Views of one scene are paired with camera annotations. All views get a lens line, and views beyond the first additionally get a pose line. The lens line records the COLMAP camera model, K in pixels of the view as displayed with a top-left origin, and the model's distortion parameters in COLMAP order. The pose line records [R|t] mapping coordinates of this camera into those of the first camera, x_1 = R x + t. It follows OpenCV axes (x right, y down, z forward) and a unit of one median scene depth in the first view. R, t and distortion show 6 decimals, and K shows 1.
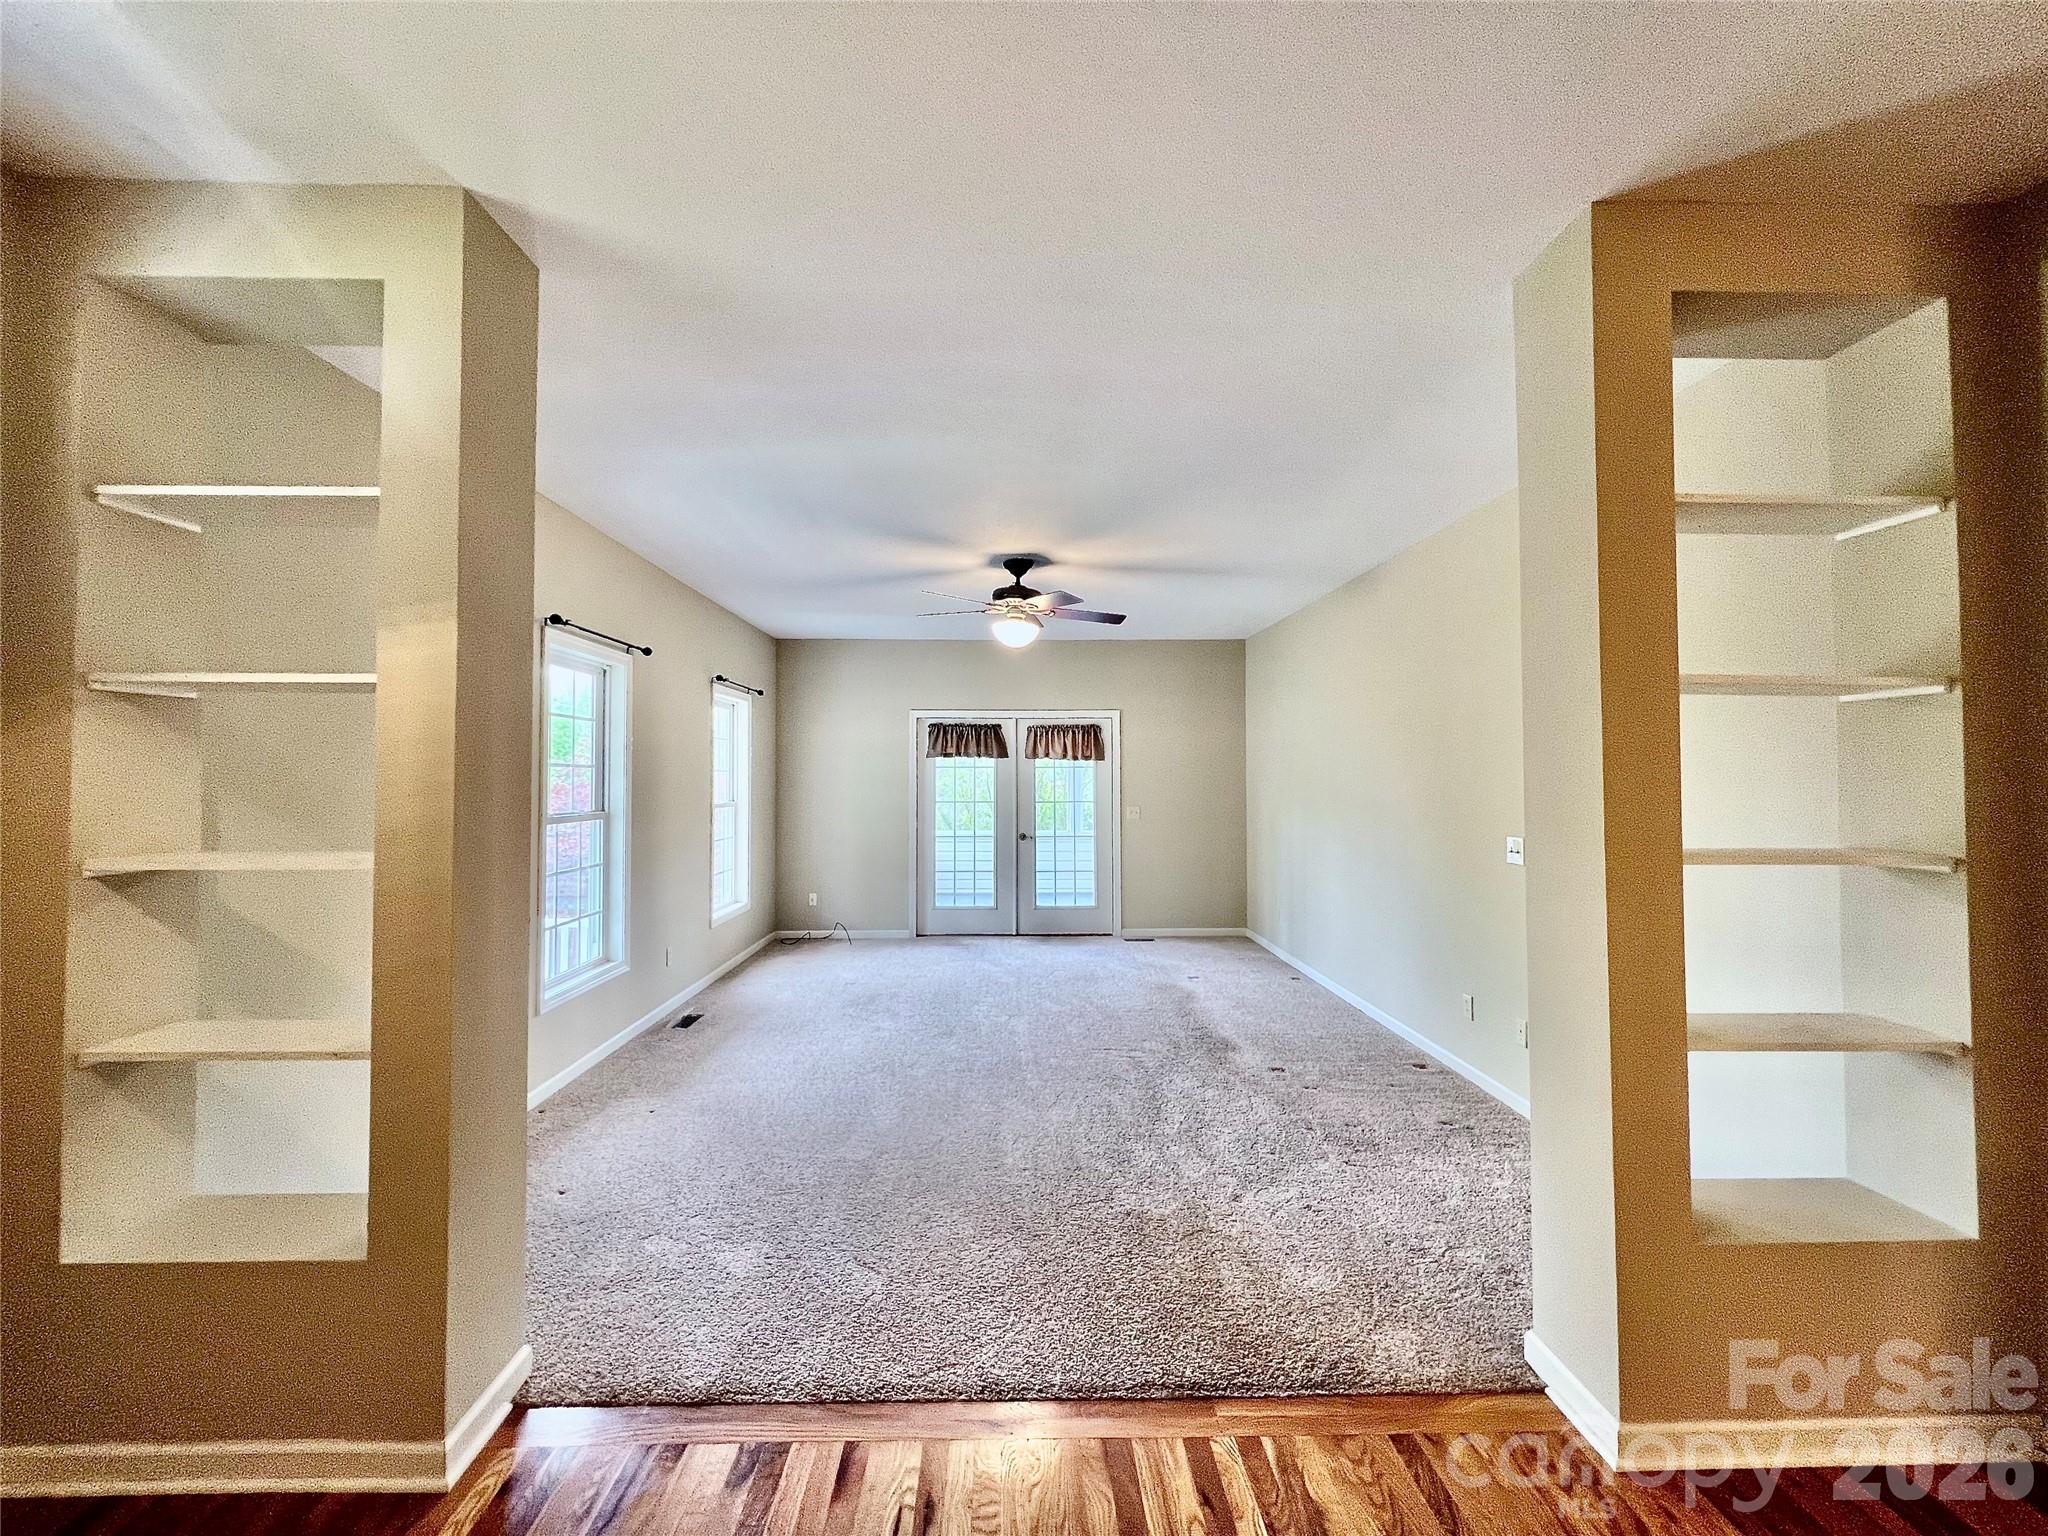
lens RADIAL K [[827.8, 0, 1016.5], [0, 827.8, 768.8], [0, 0, 1]] dist [0.000087, 0.000370]
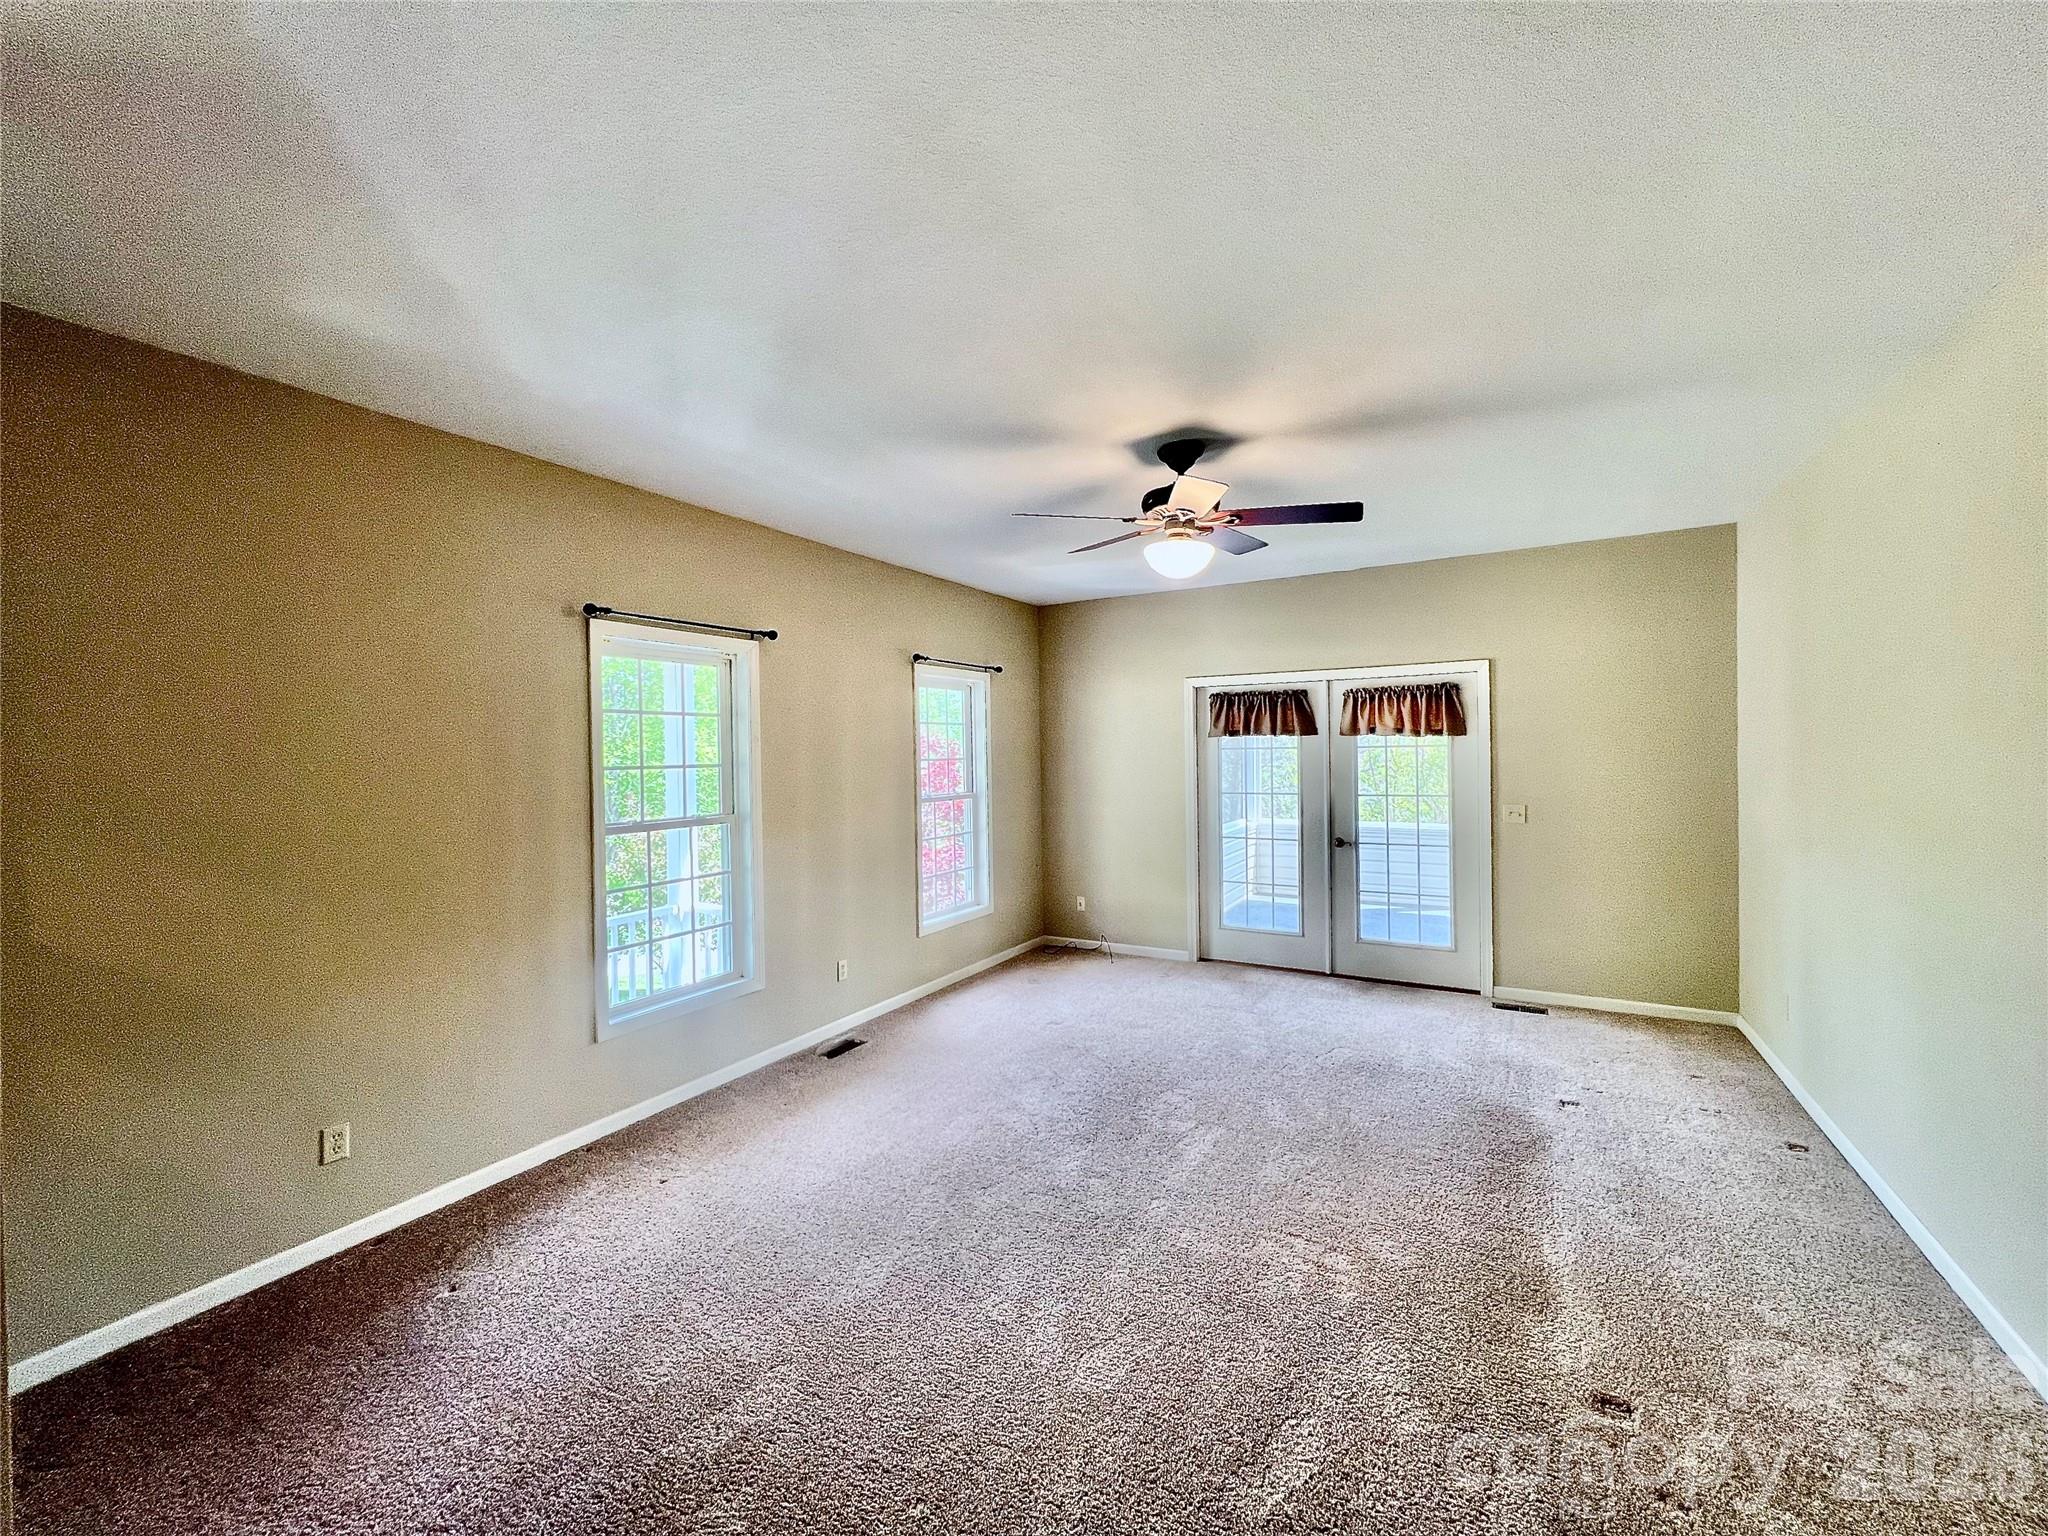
lens RADIAL K [[827.8, 0, 1006.8], [0, 827.8, 764.6], [0, 0, 1]] dist [0.000087, 0.000370]
pose [[0.851246, -0.005098, -0.524742, 0.143172], [0.022494, 0.999388, 0.026780, -0.012733], [0.524285, -0.034600, 0.850840, 0.225891]]
